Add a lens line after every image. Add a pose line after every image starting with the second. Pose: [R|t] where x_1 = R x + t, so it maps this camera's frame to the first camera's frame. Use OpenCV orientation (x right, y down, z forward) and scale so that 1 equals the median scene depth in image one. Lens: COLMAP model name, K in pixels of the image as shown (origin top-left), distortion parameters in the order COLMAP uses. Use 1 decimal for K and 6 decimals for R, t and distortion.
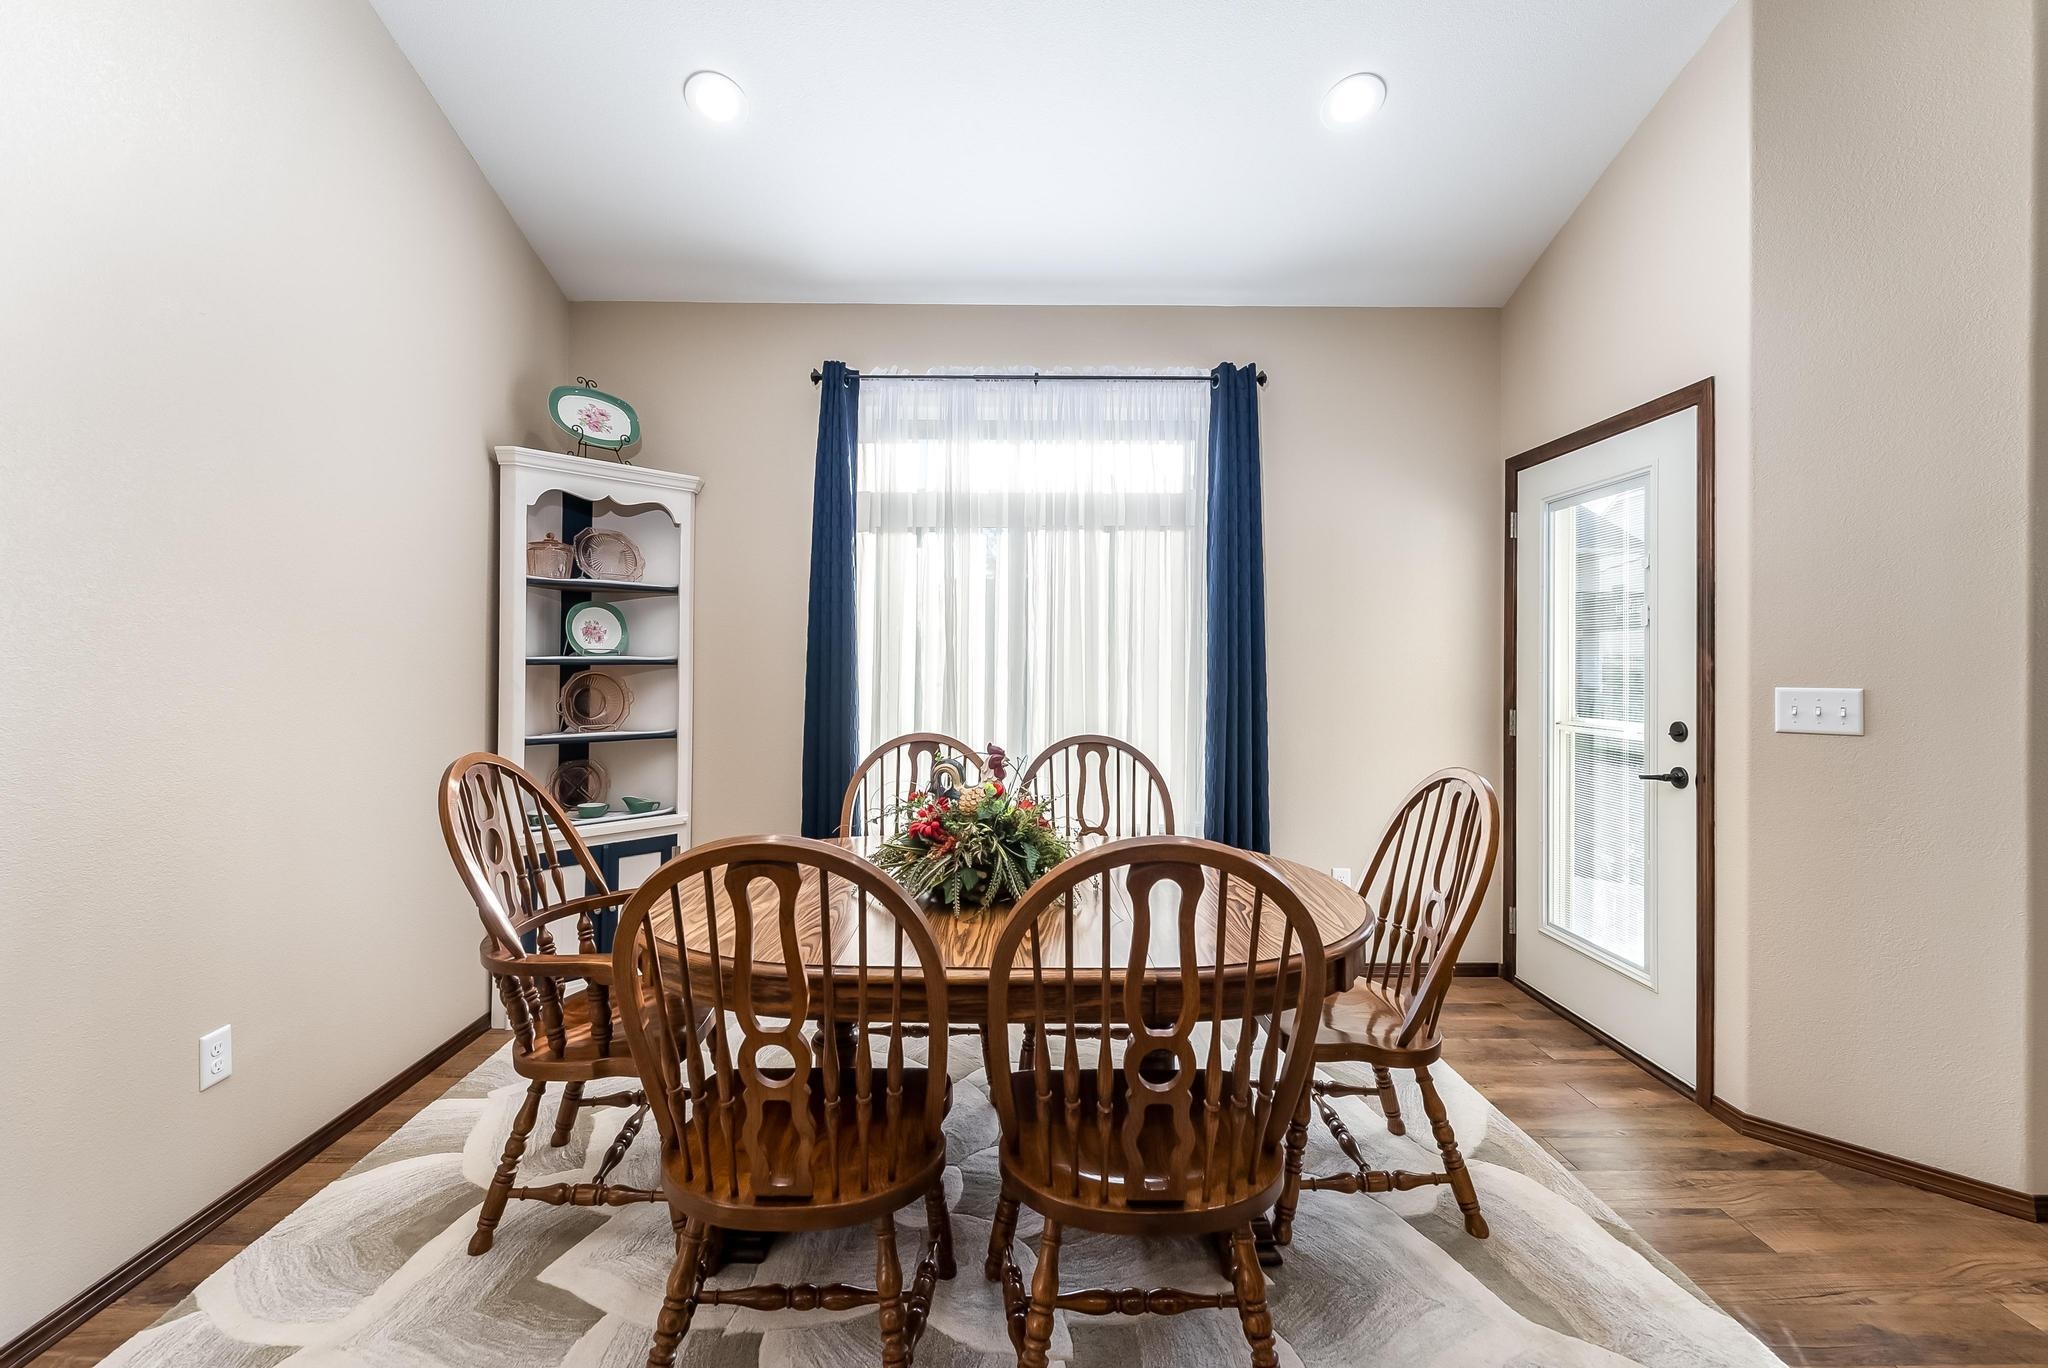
lens RADIAL K [[922.5, 0, 1024.0], [0, 922.5, 664.2], [0, 0, 1]] dist [0.003865, 0.000100]
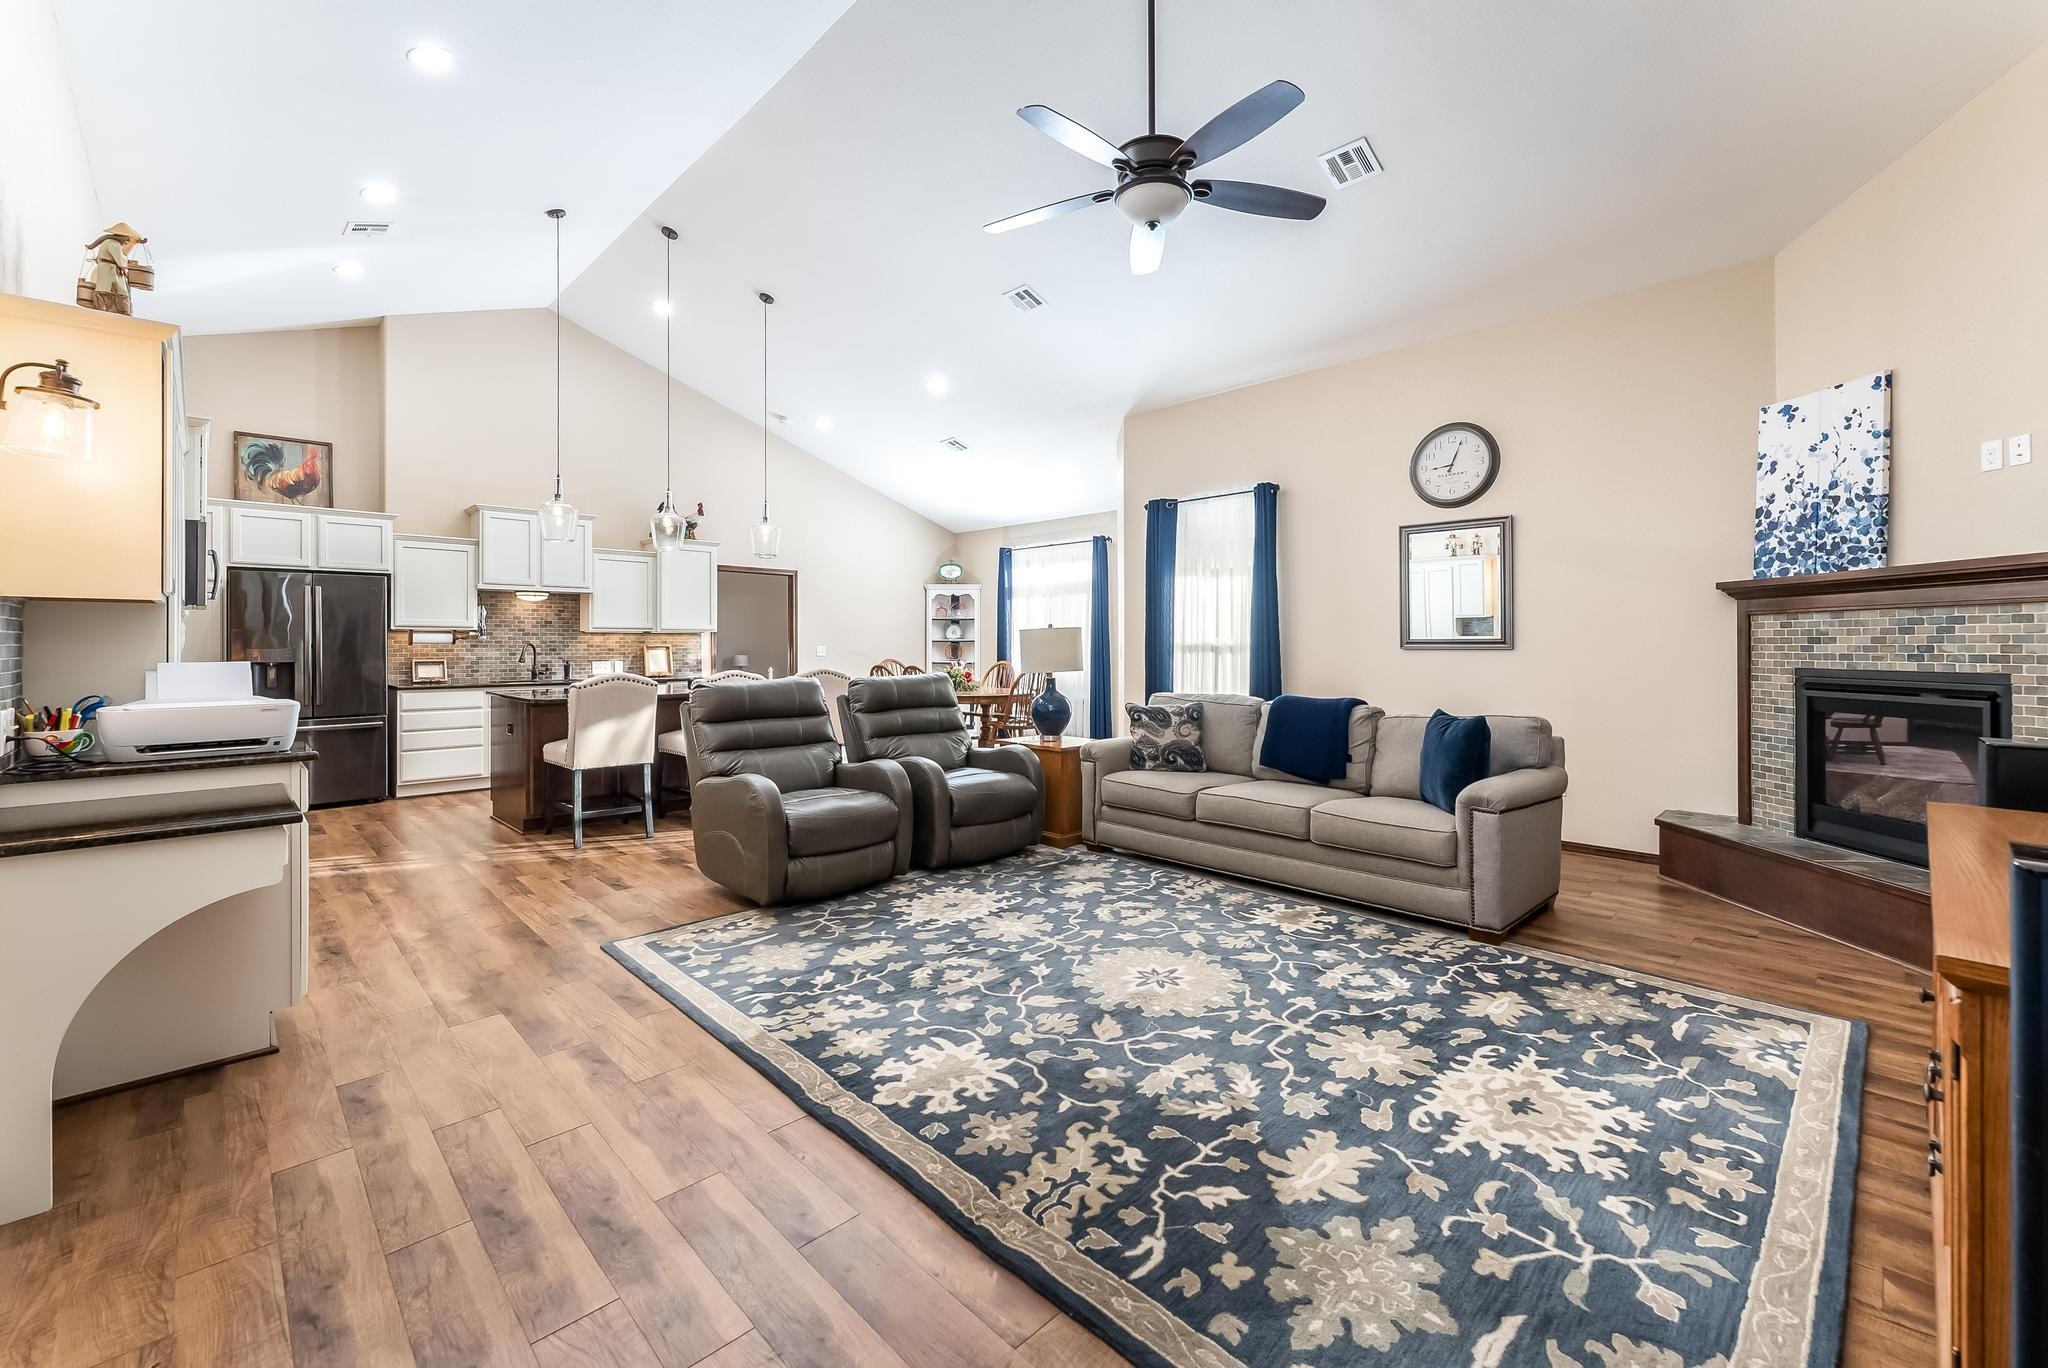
lens RADIAL K [[830.2, 0, 1018.3], [0, 830.2, 641.0], [0, 0, 1]] dist [-0.000534, 0.000164]
pose [[0.682179, -0.009720, -0.731121, 2.016676], [-0.000375, 0.999907, -0.013643, 0.040767], [0.731185, 0.009581, 0.682112, -0.973558]]
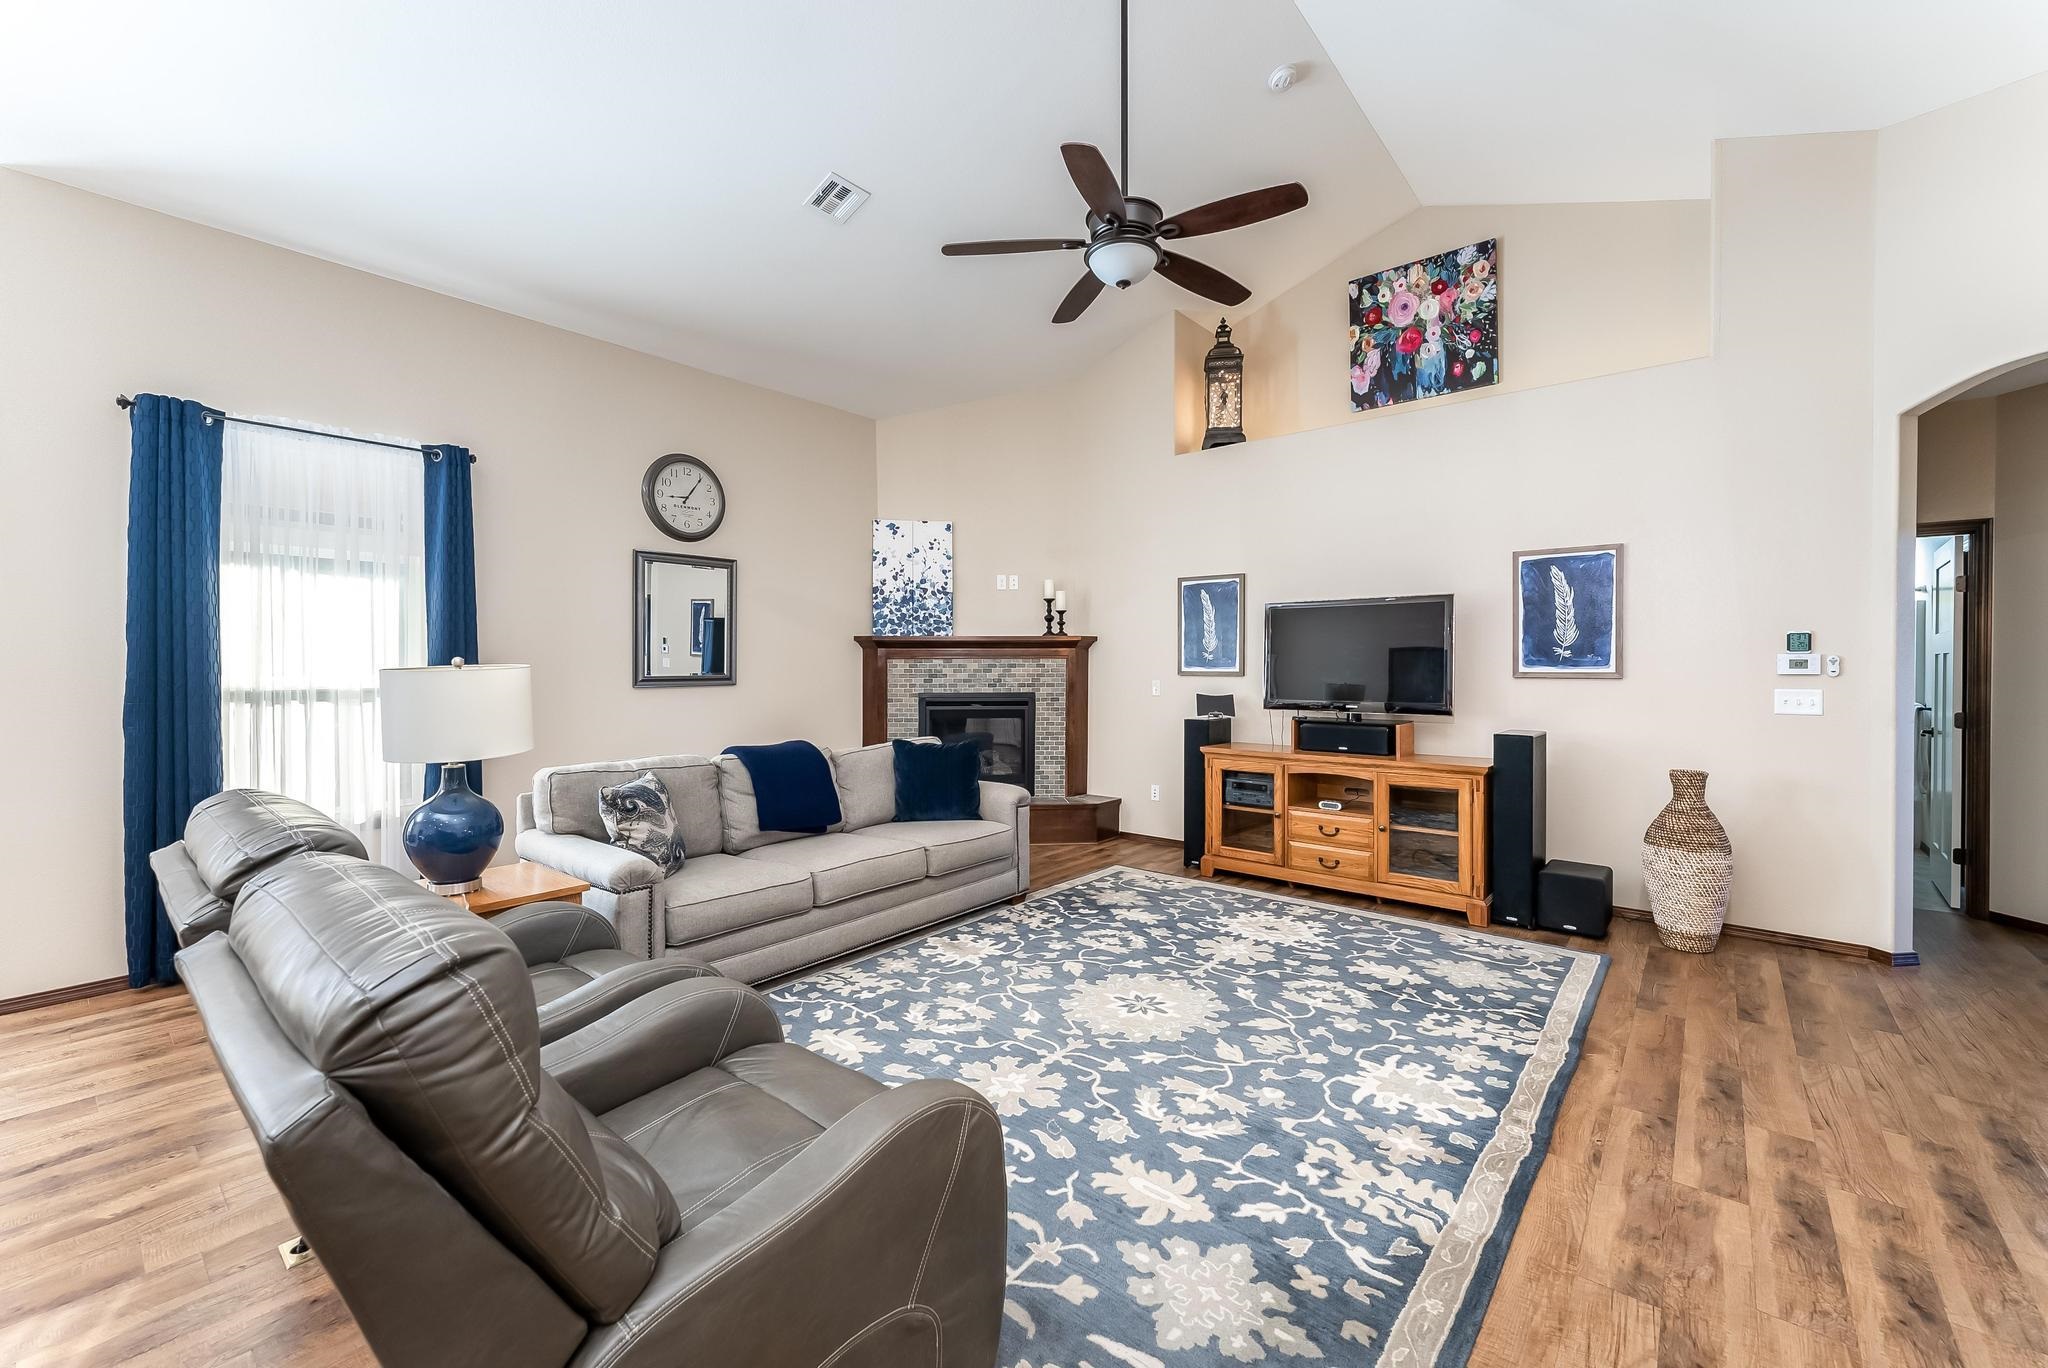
lens RADIAL K [[830.2, 0, 1017.5], [0, 830.2, 667.7], [0, 0, 1]] dist [-0.000534, 0.000164]
pose [[0.655918, -0.011390, 0.754746, 0.730166], [0.010667, 0.999926, 0.005820, -0.000527], [-0.754756, 0.004234, 0.655991, -0.781748]]
